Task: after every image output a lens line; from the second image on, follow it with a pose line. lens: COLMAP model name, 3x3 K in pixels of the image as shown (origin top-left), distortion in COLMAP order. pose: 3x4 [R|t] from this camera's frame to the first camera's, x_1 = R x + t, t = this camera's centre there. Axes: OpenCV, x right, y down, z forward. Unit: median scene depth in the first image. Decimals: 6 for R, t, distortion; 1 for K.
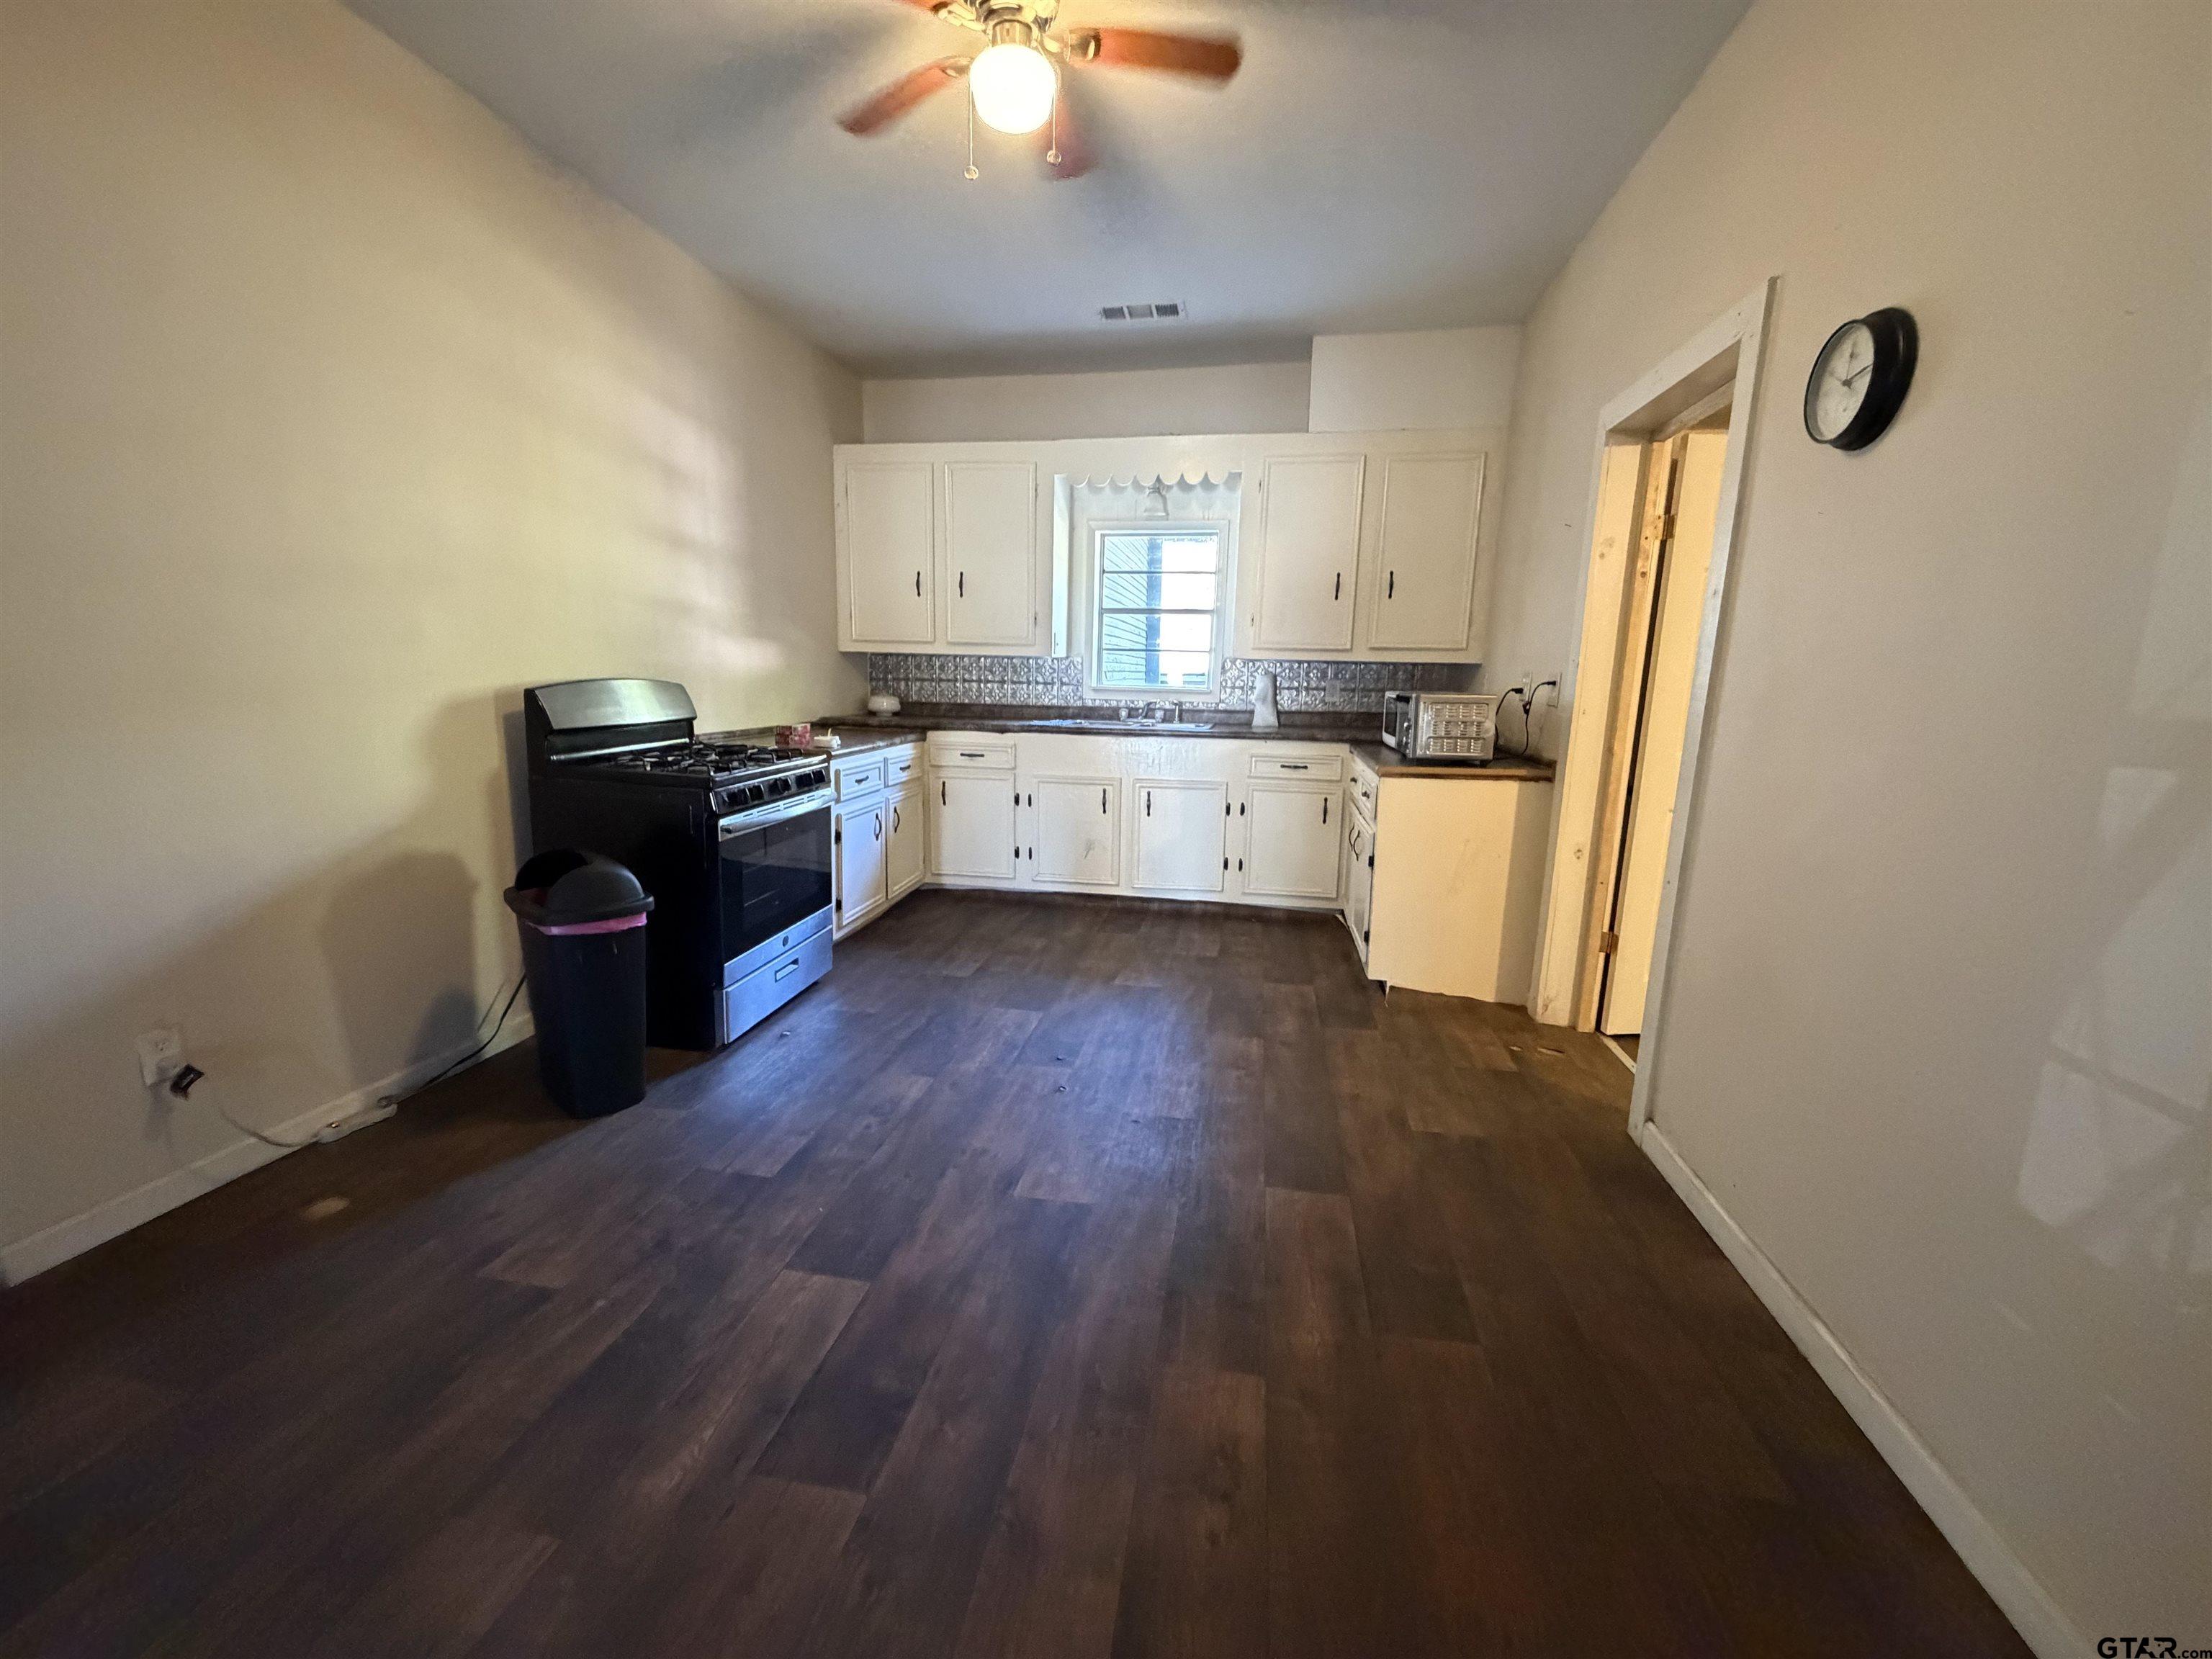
lens RADIAL K [[877.6, 0, 1152.0], [0, 877.6, 833.8], [0, 0, 1]] dist [-0.002343, 0.000004]
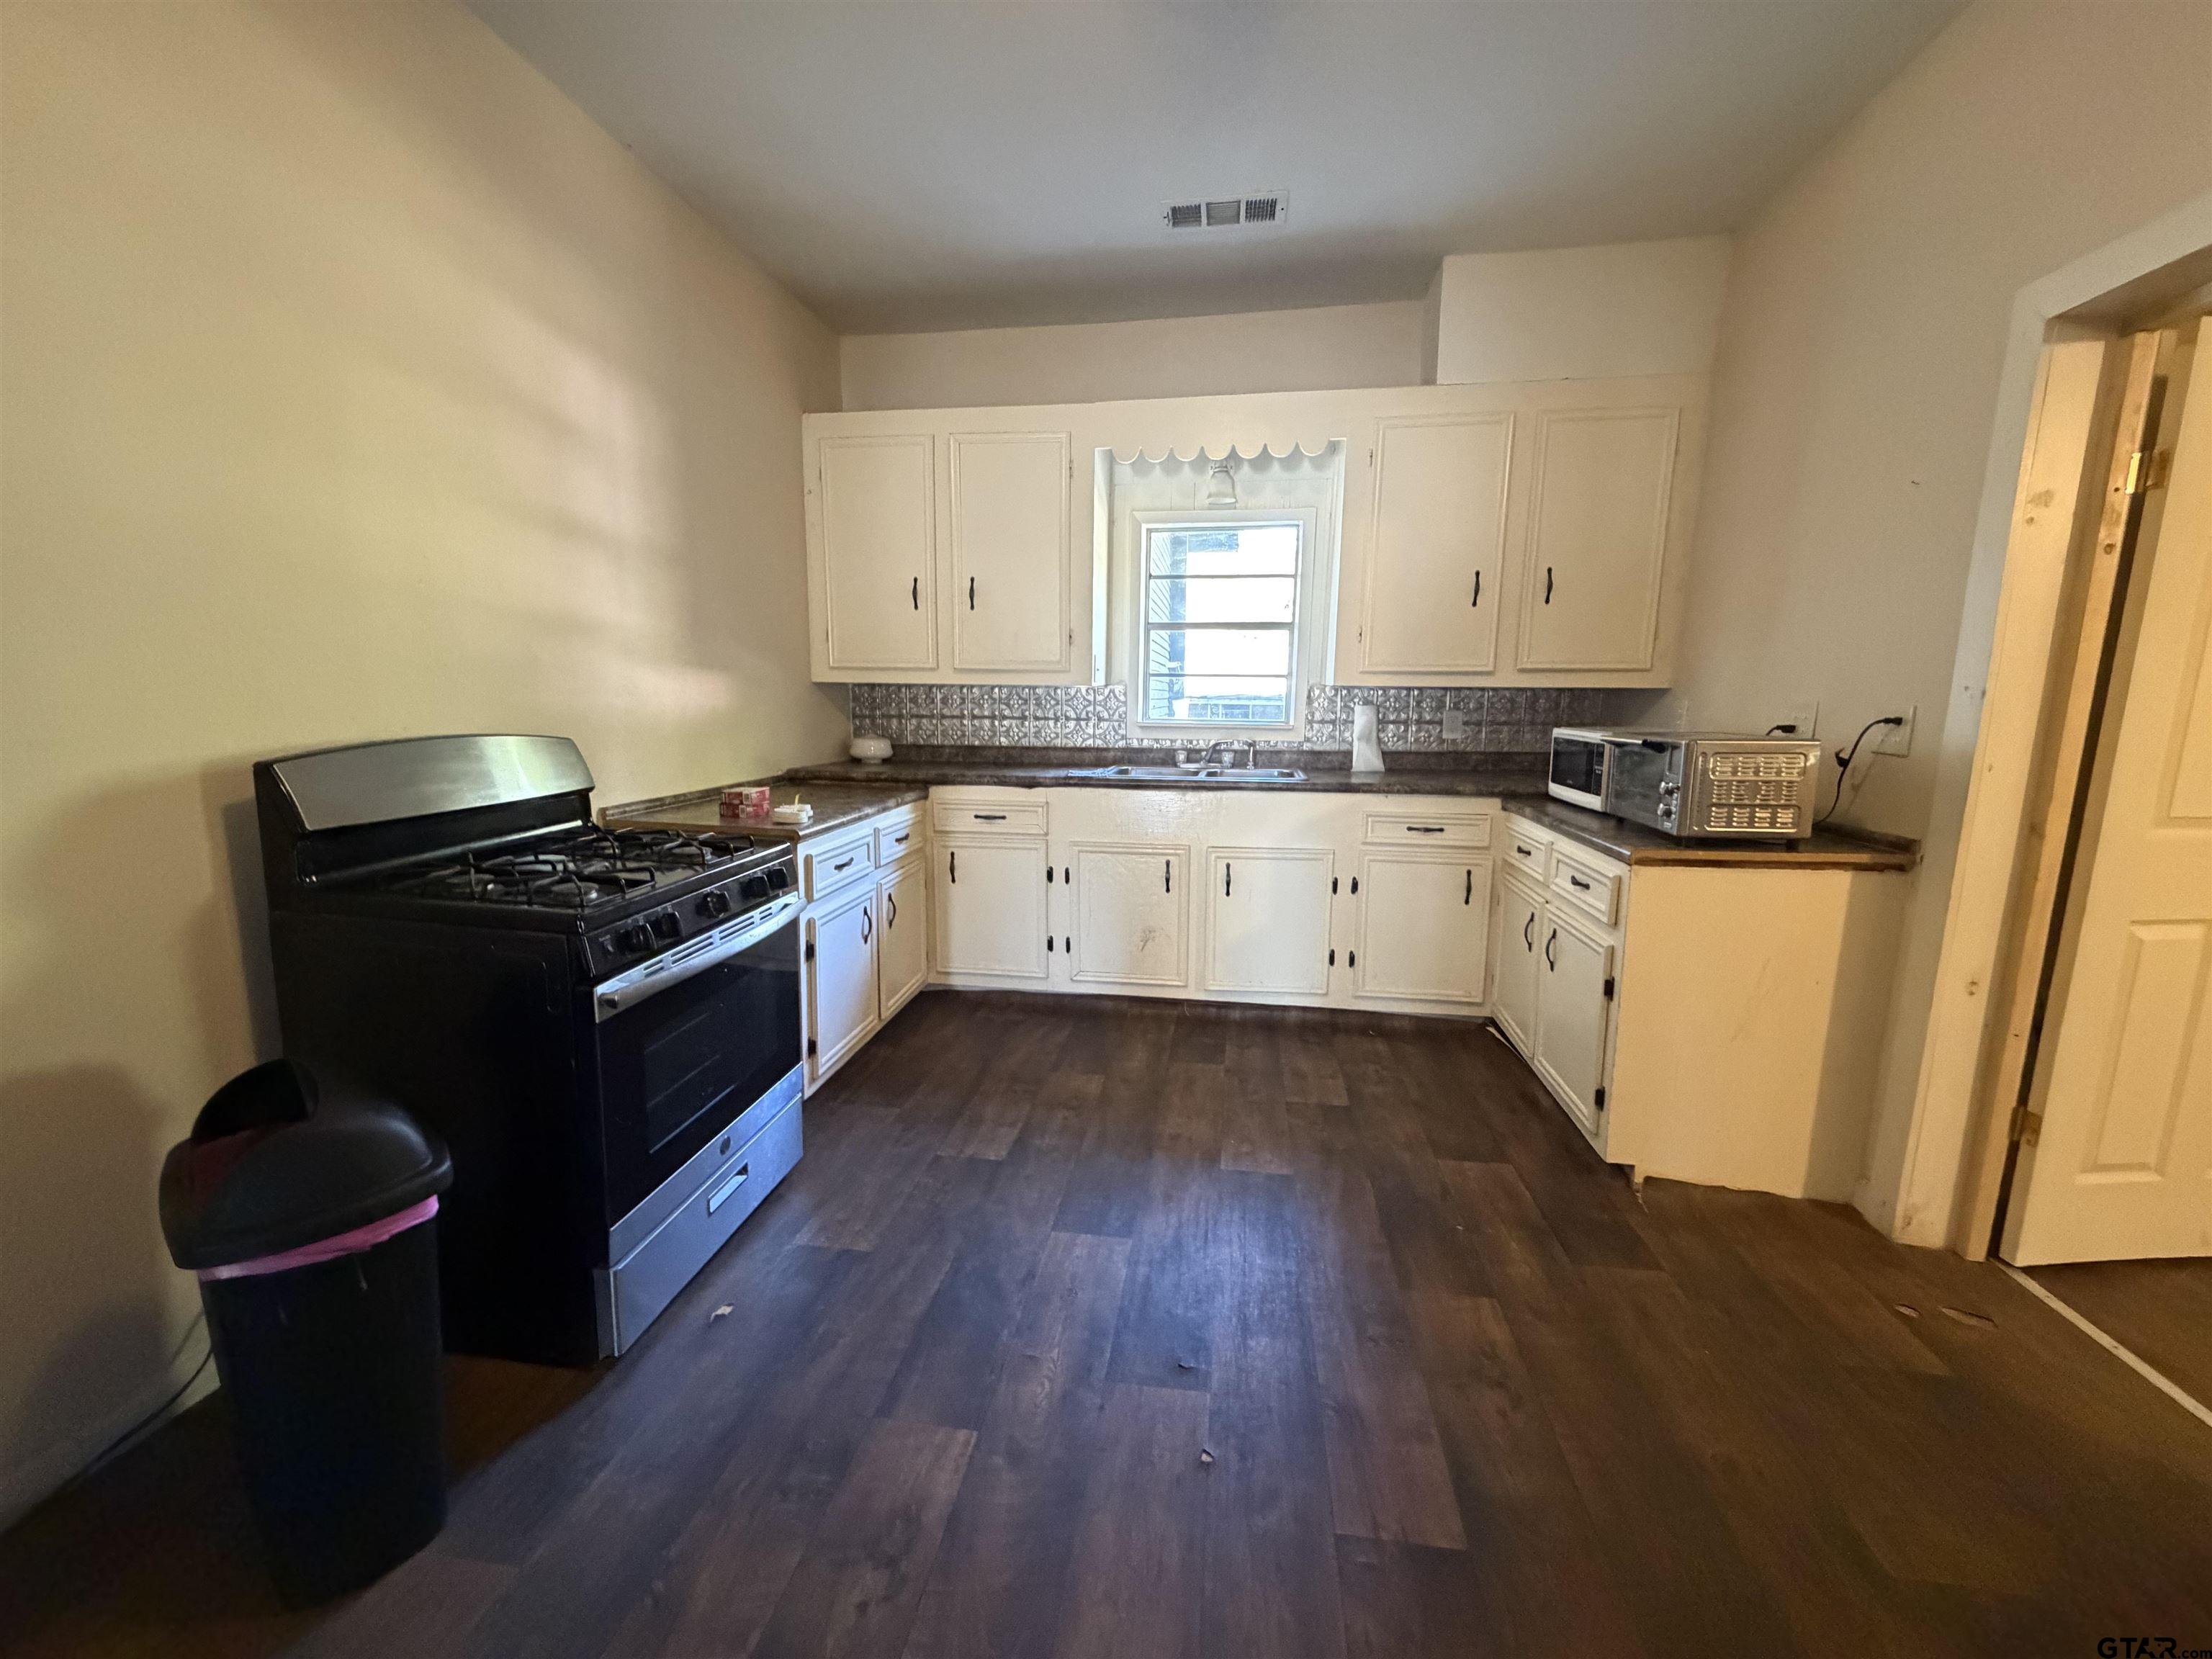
lens RADIAL K [[877.6, 0, 1152.0], [0, 877.6, 833.8], [0, 0, 1]] dist [-0.002343, 0.000004]
pose [[0.999673, -0.016339, 0.019655, -0.090102], [0.016783, 0.999604, -0.022595, -0.062576], [-0.019278, 0.022917, 0.999551, 0.270786]]
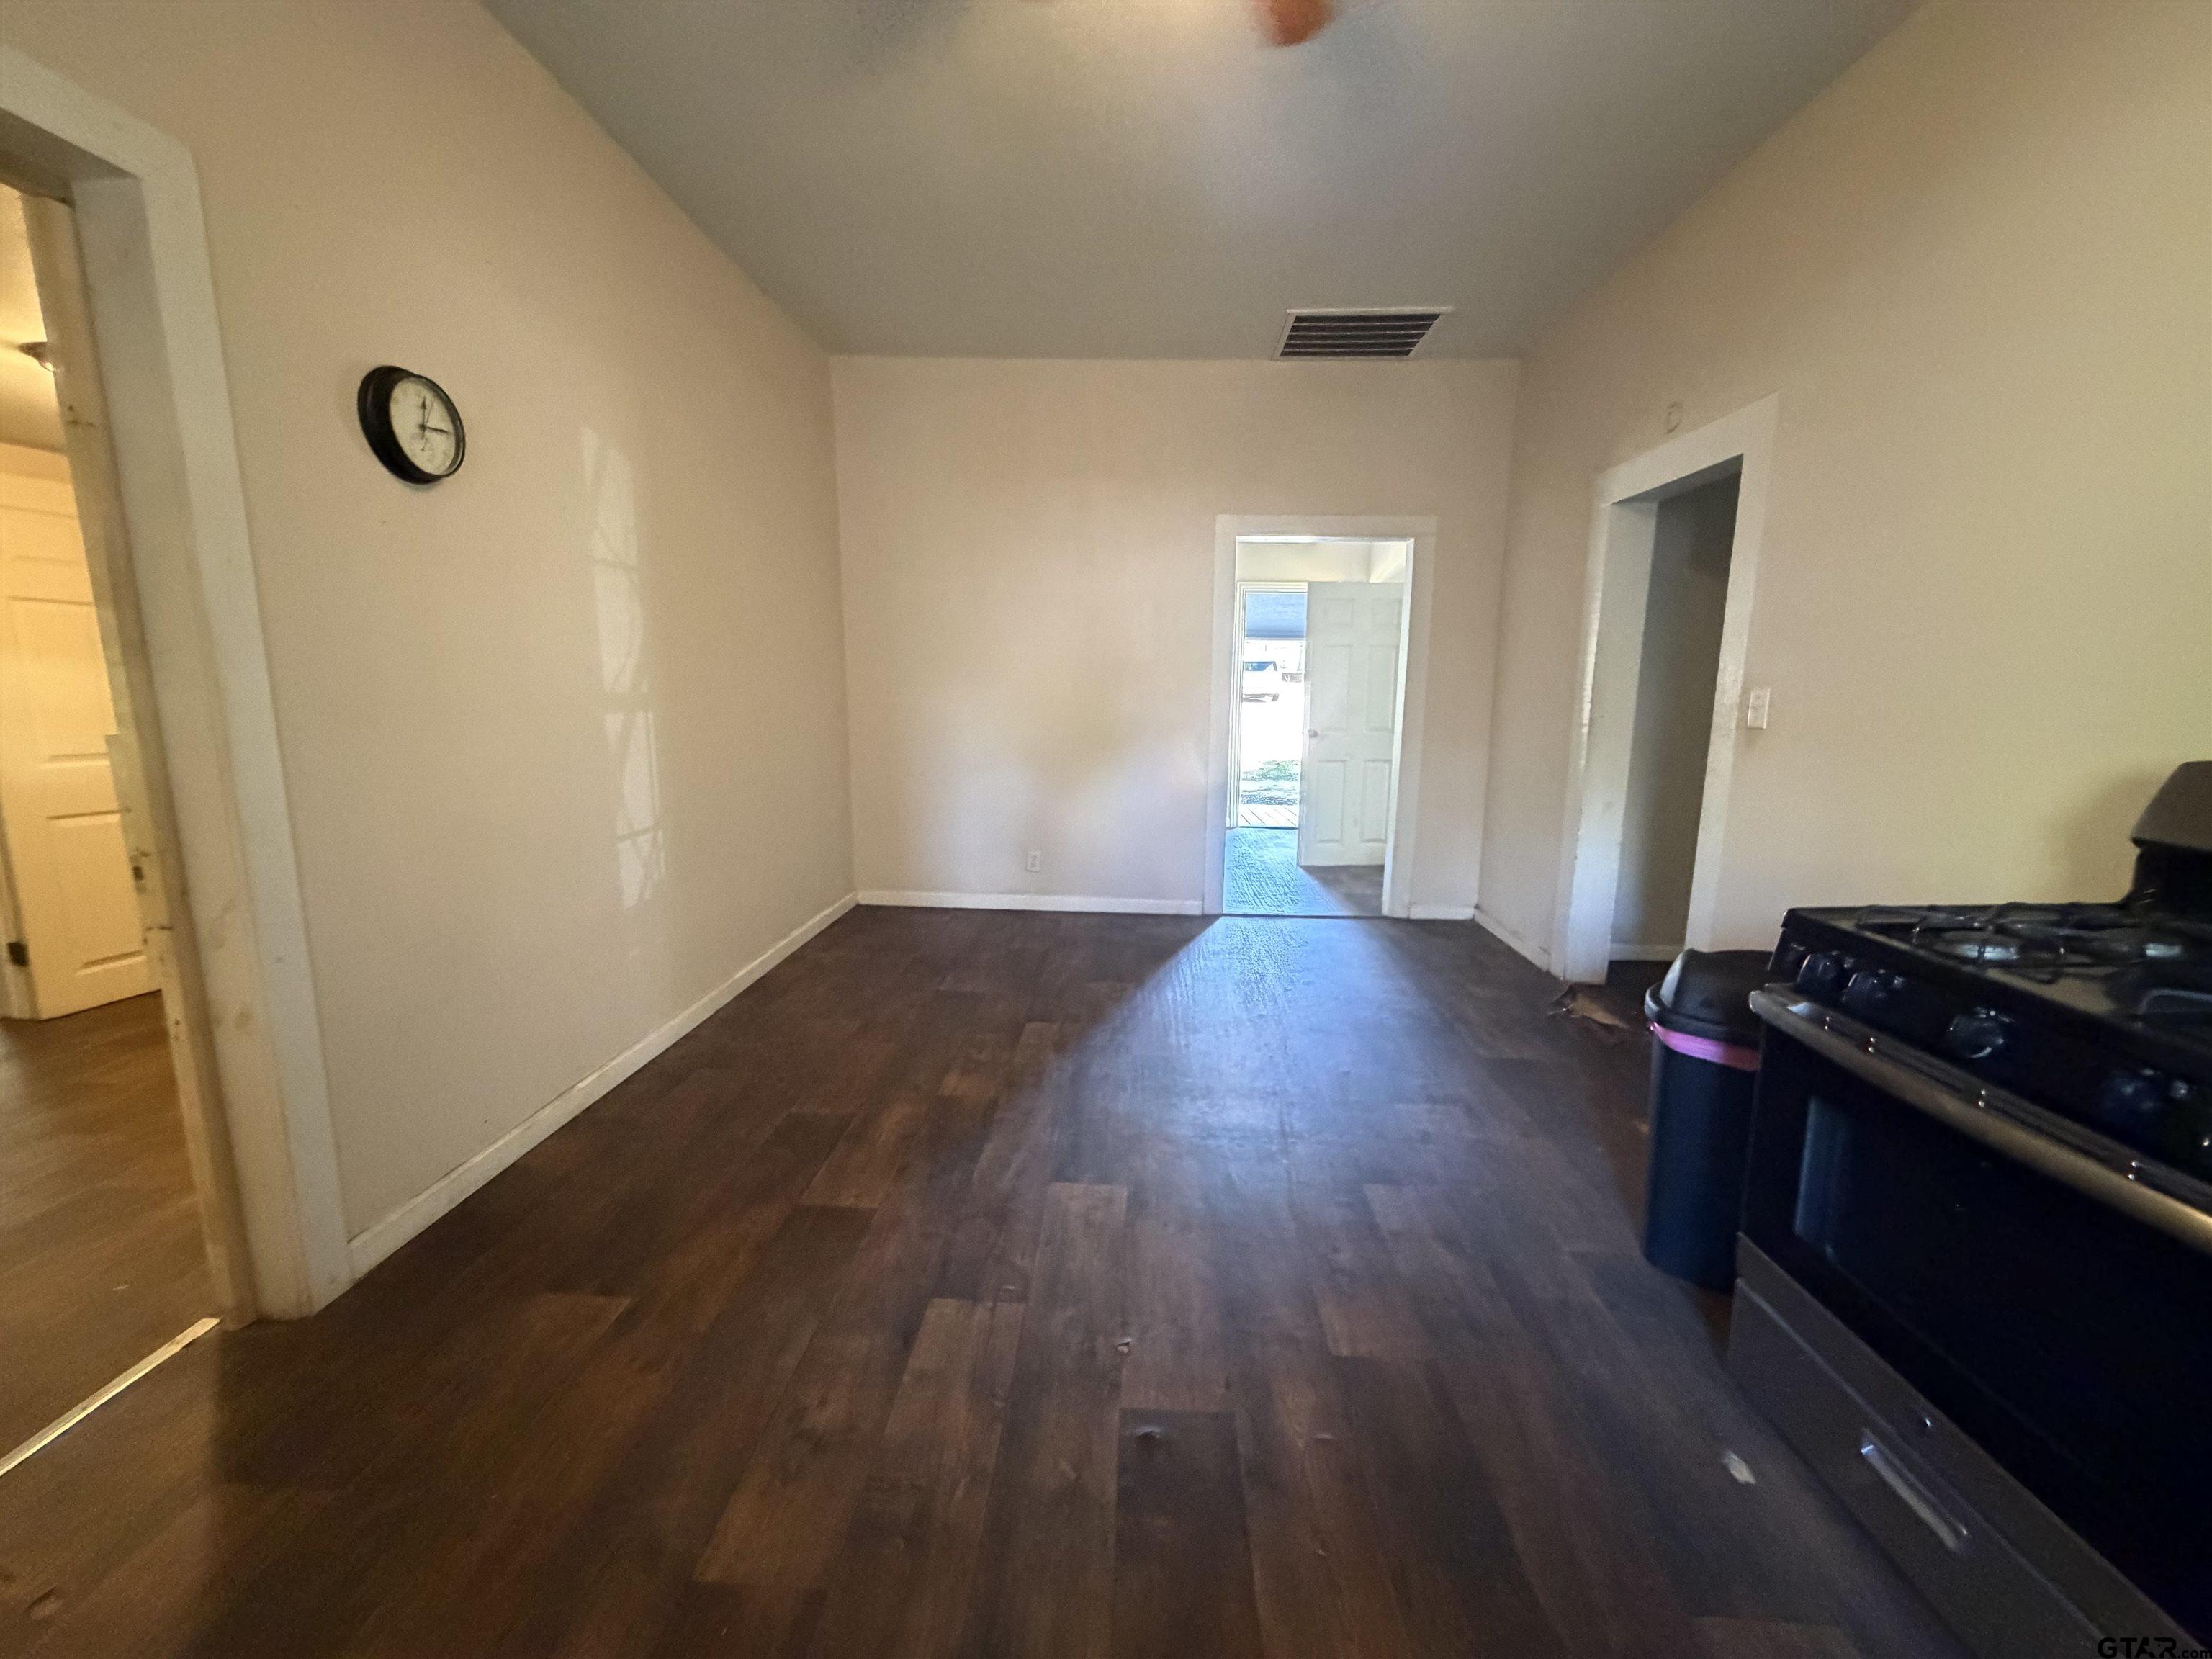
lens RADIAL K [[877.6, 0, 1152.0], [0, 877.6, 833.8], [0, 0, 1]] dist [-0.002343, 0.000004]
pose [[-0.991011, -0.015497, -0.132882, 0.022993], [-0.059708, 0.940089, 0.335661, -0.239522], [0.119719, 0.340577, -0.932563, 1.285118]]
